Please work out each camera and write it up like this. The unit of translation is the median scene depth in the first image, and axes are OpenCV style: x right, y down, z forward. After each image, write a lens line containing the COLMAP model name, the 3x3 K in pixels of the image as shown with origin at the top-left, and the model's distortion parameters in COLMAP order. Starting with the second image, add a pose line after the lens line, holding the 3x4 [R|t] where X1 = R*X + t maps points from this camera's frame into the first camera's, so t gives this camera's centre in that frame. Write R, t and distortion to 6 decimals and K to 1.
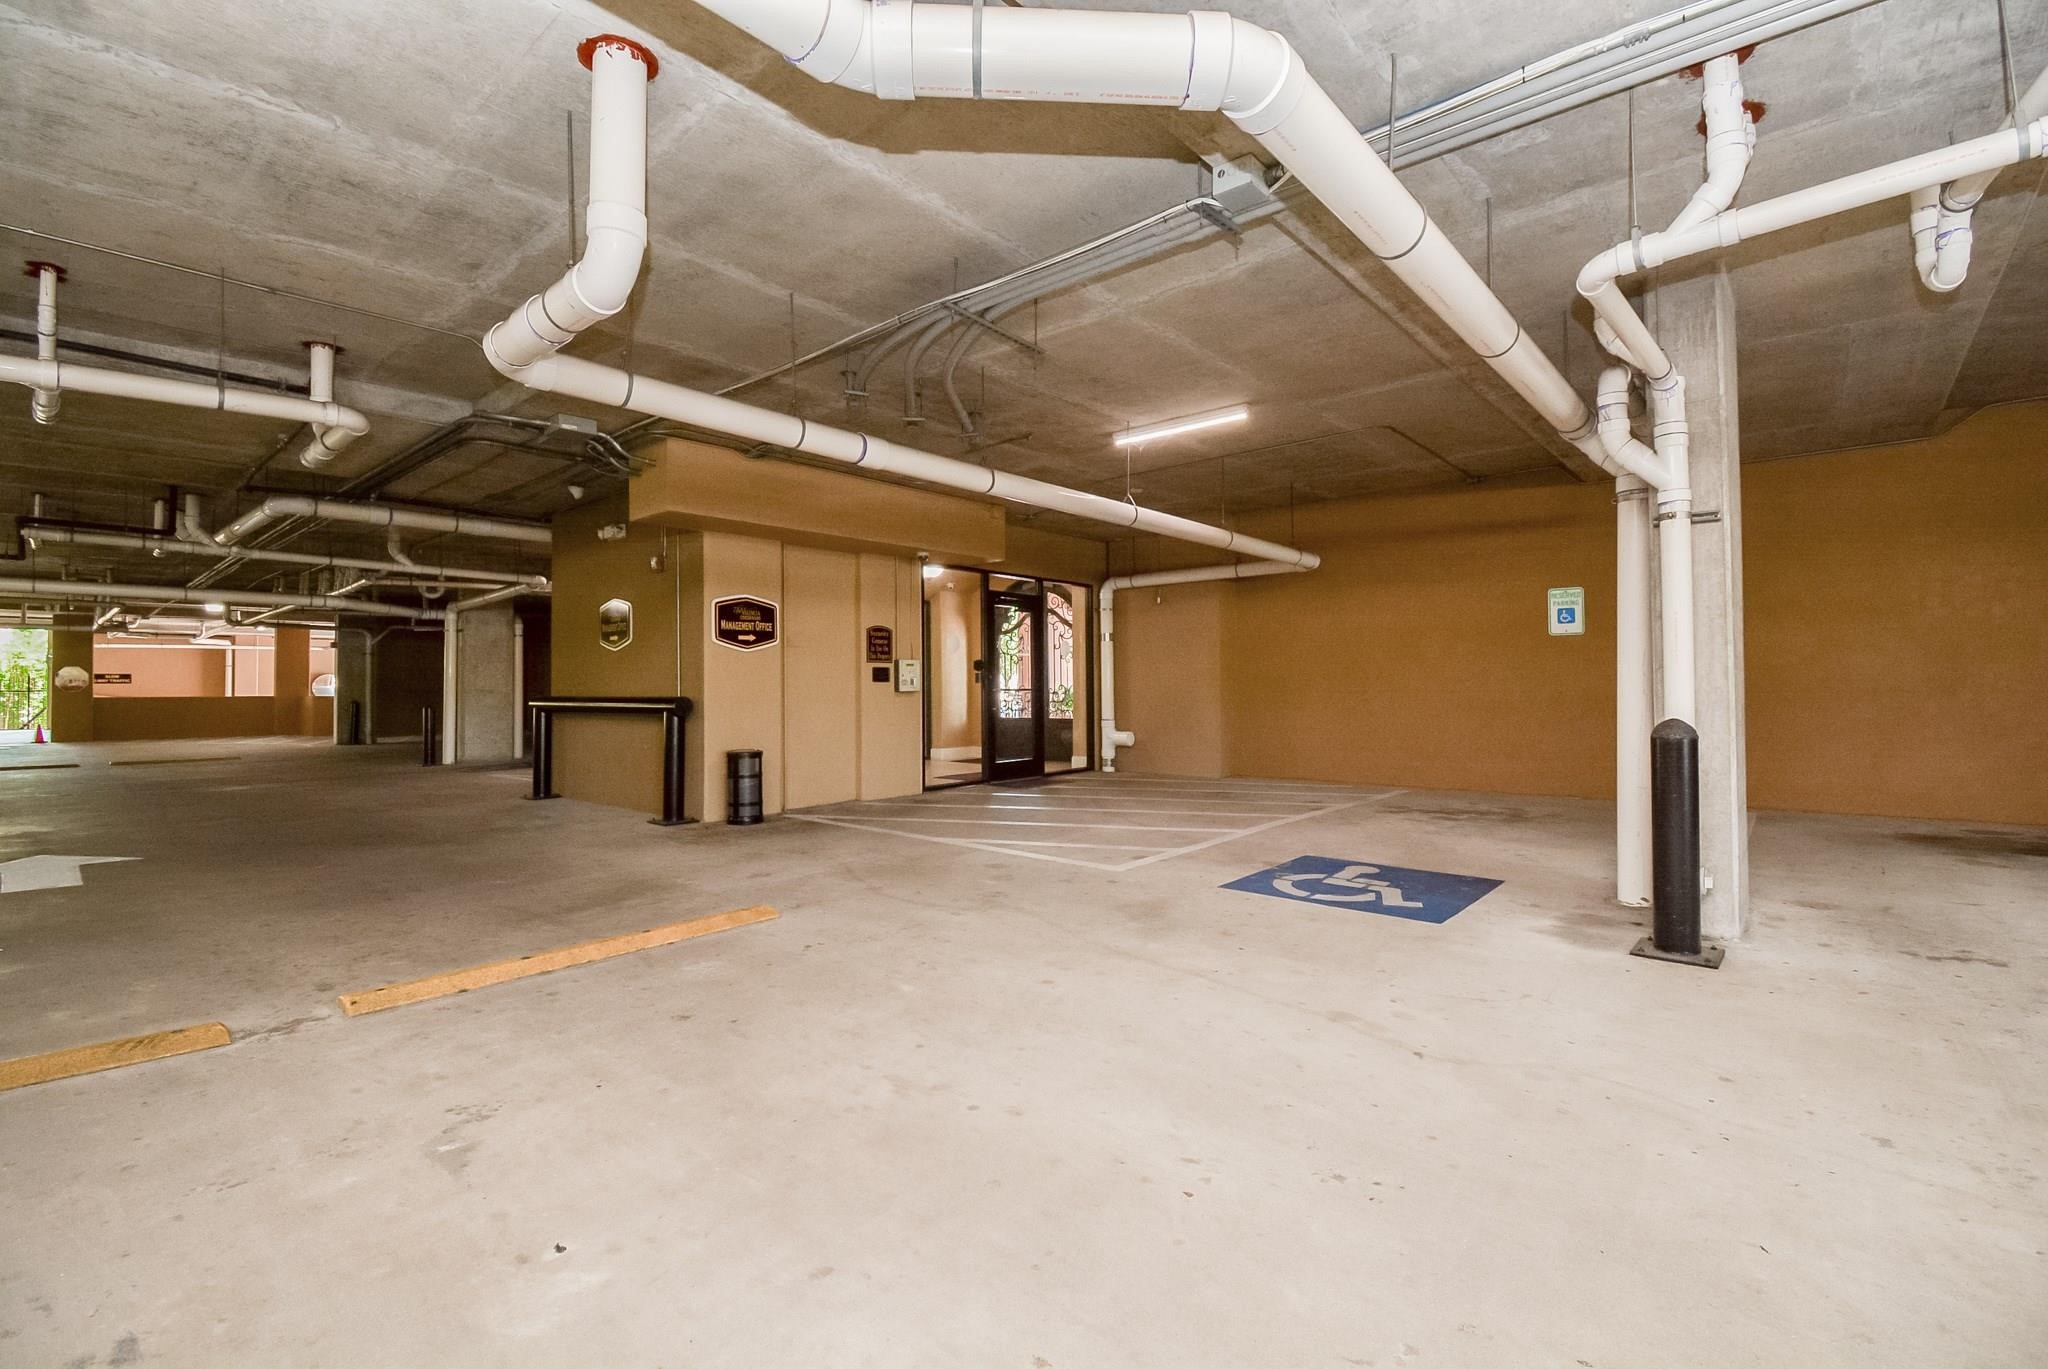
lens RADIAL K [[911.7, 0, 1016.8], [0, 911.7, 676.6], [0, 0, 1]] dist [-0.009372, -0.007983]
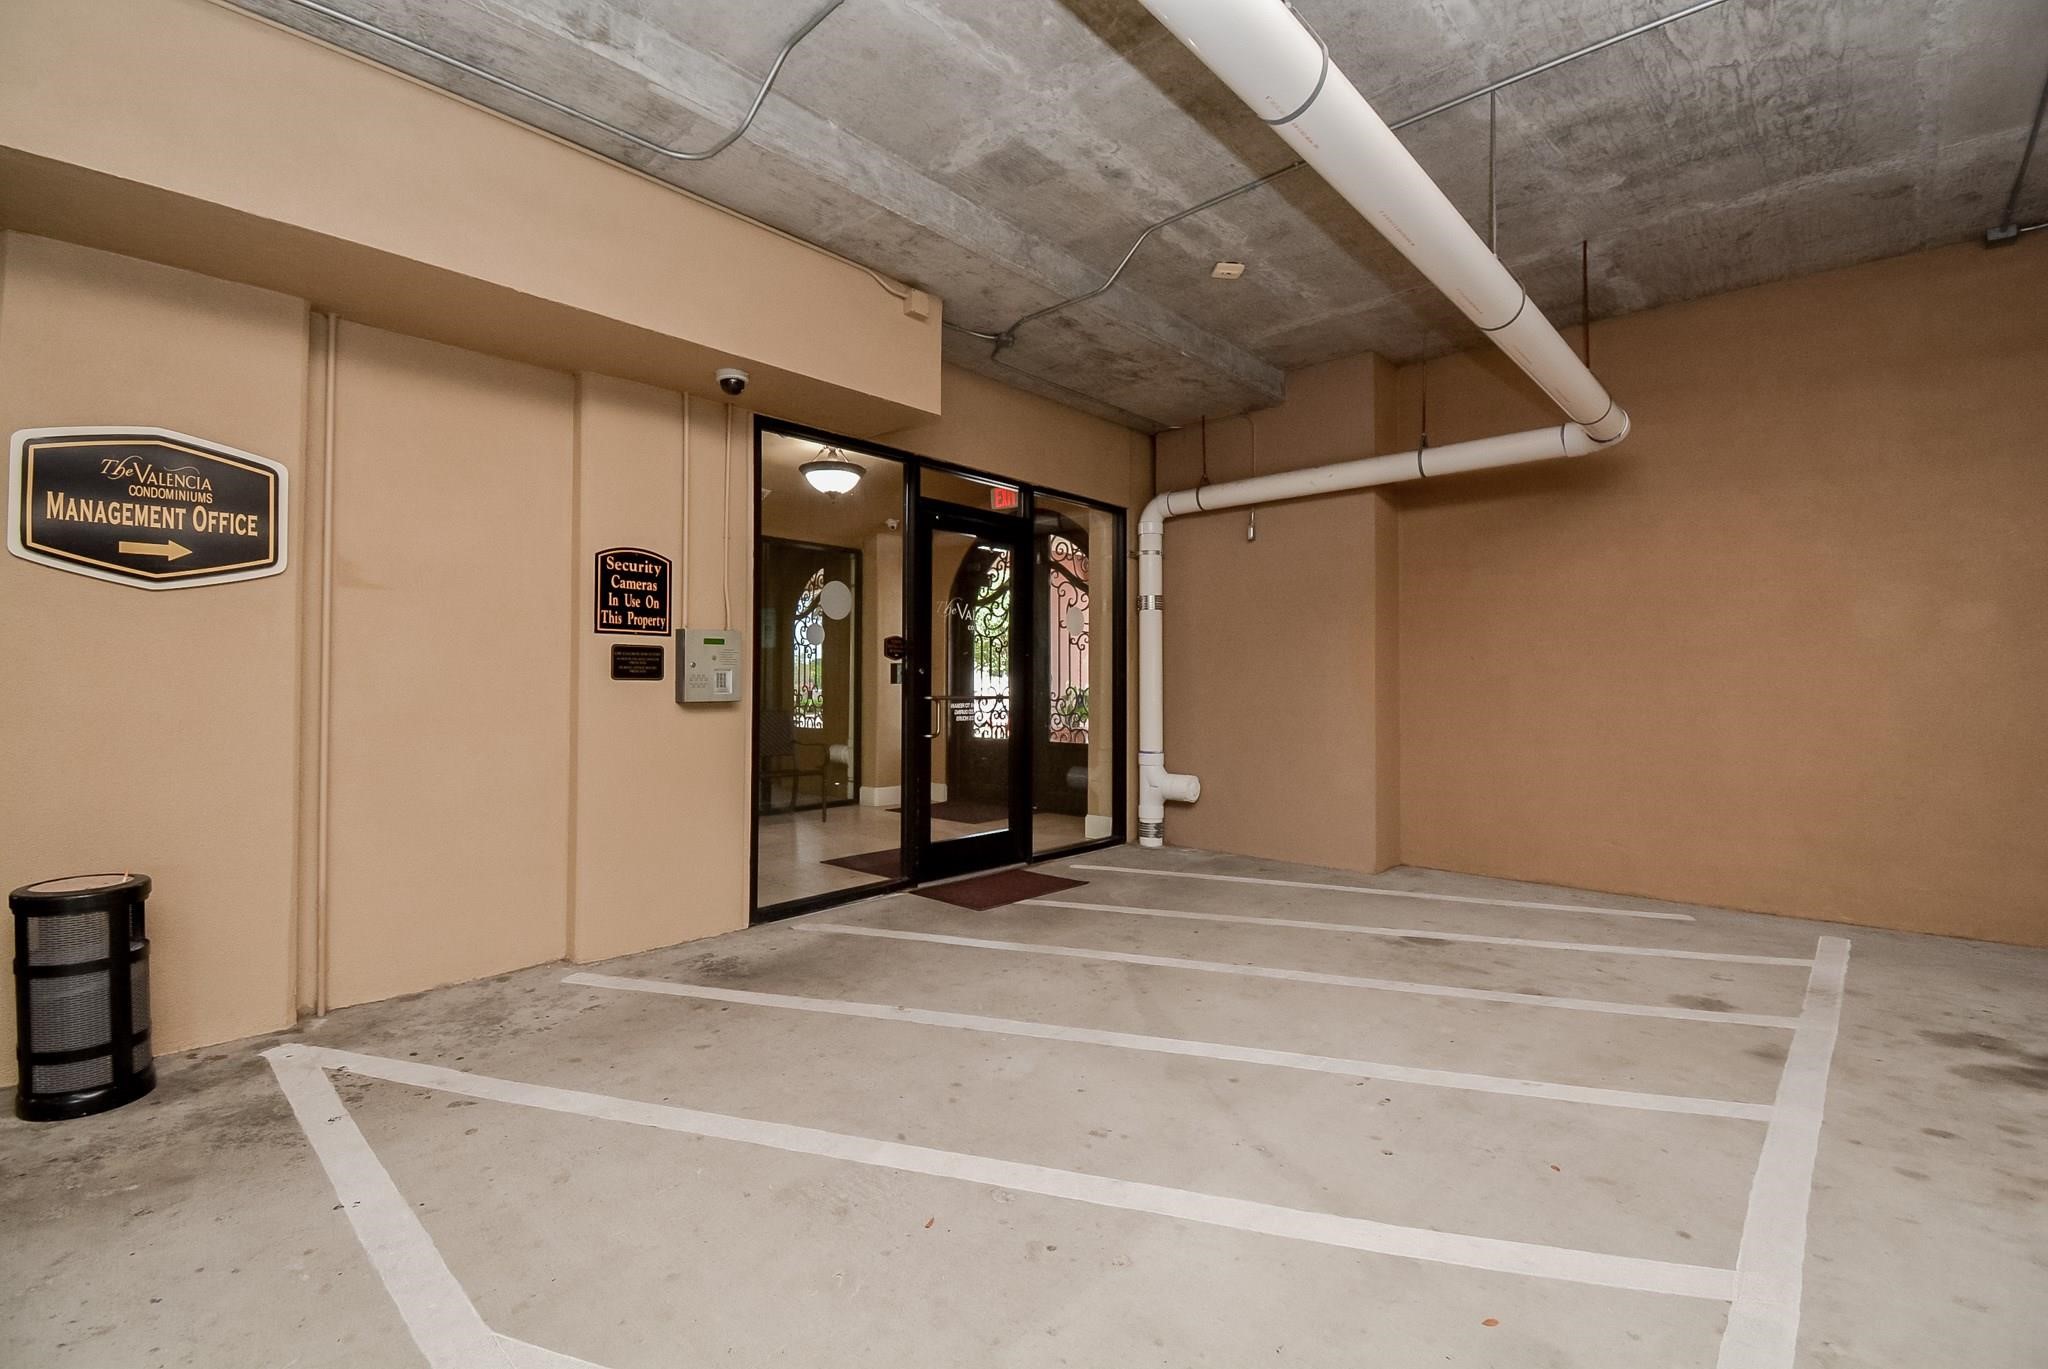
lens RADIAL K [[911.7, 0, 1024.3], [0, 911.7, 686.0], [0, 0, 1]] dist [-0.009372, -0.007983]
pose [[0.999860, 0.011344, -0.012317, 0.029487], [-0.011178, 0.999847, 0.013477, 0.000677], [0.012468, -0.013338, 0.999833, 0.448676]]
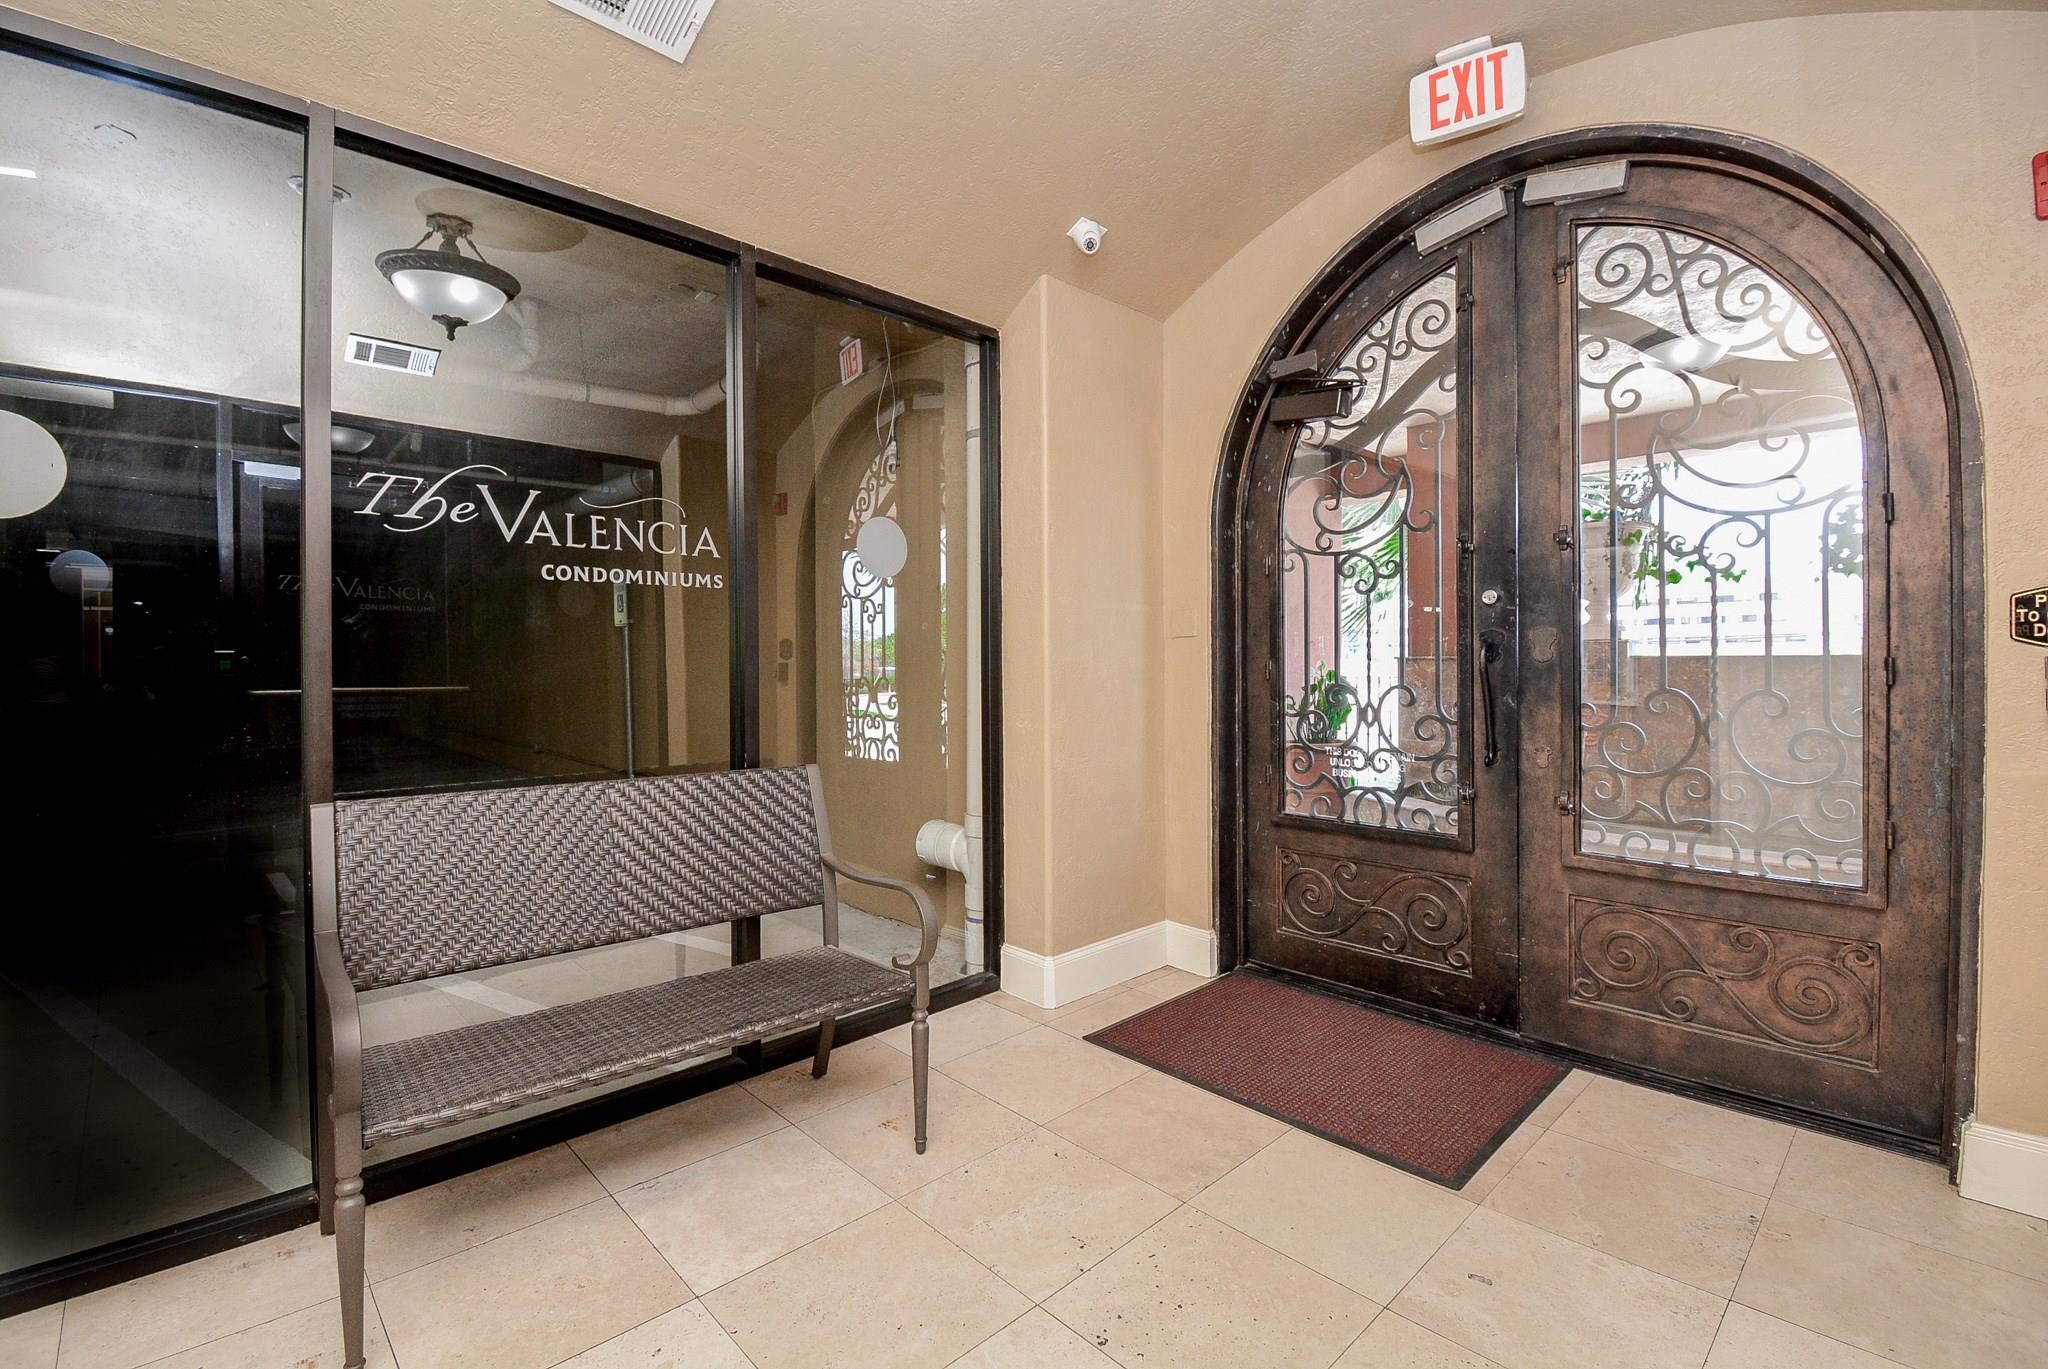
lens RADIAL K [[911.7, 0, 1032.2], [0, 911.7, 680.5], [0, 0, 1]] dist [-0.009372, -0.007983]
pose [[0.997090, 0.005332, -0.076043, -0.082616], [-0.003511, 0.999704, 0.024062, 0.004795], [0.076149, -0.023725, 0.996814, 0.911611]]
